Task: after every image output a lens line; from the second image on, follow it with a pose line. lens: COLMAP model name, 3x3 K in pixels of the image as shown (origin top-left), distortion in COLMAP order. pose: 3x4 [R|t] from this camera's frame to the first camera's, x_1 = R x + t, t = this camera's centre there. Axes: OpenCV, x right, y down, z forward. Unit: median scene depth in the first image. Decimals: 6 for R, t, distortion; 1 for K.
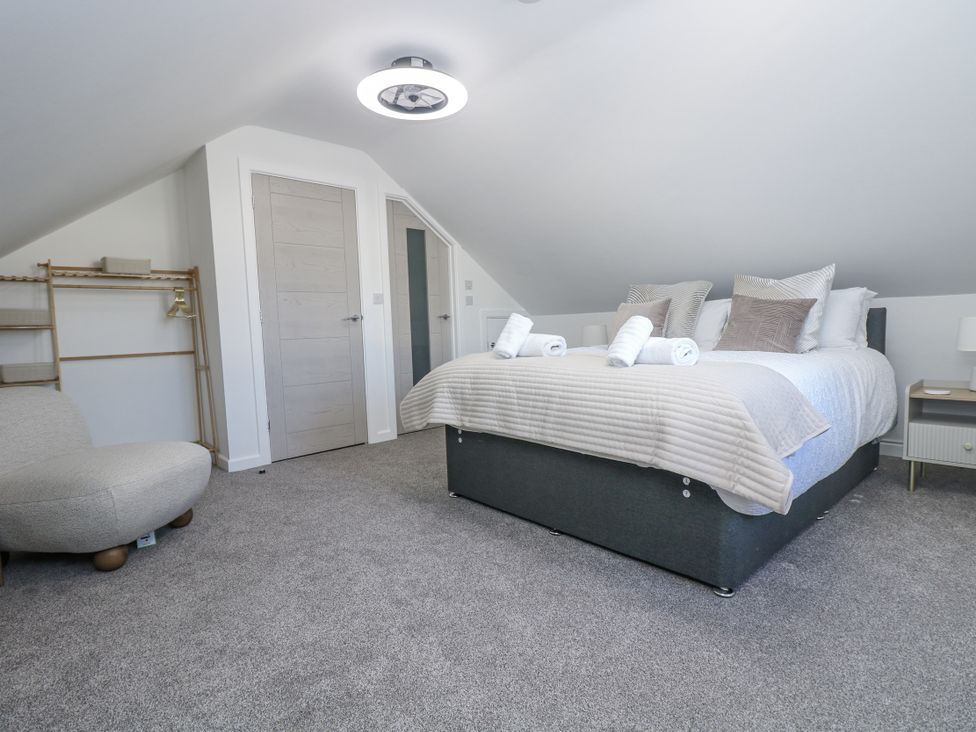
lens RADIAL K [[507.8, 0, 489.3], [0, 507.8, 372.5], [0, 0, 1]] dist [-0.001713, -0.010239]
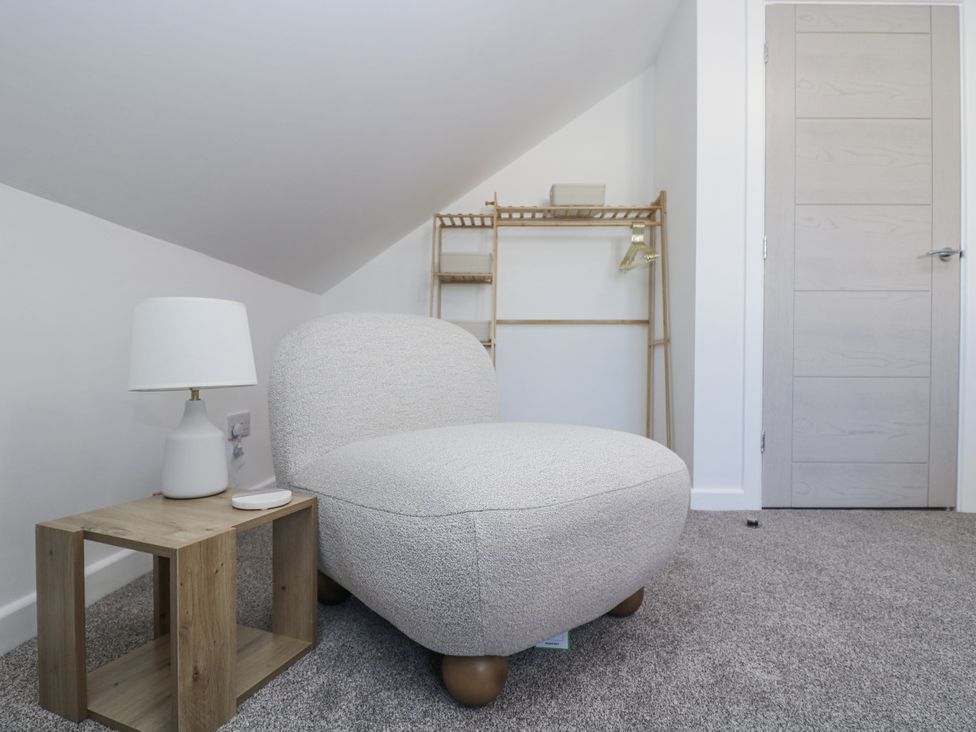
lens RADIAL K [[507.8, 0, 493.2], [0, 507.8, 367.3], [0, 0, 1]] dist [-0.001713, -0.010239]
pose [[0.703393, 0.038437, -0.709761, -0.250373], [-0.089625, 0.995363, -0.034917, 0.069749], [0.705128, 0.088173, 0.703577, 0.387546]]
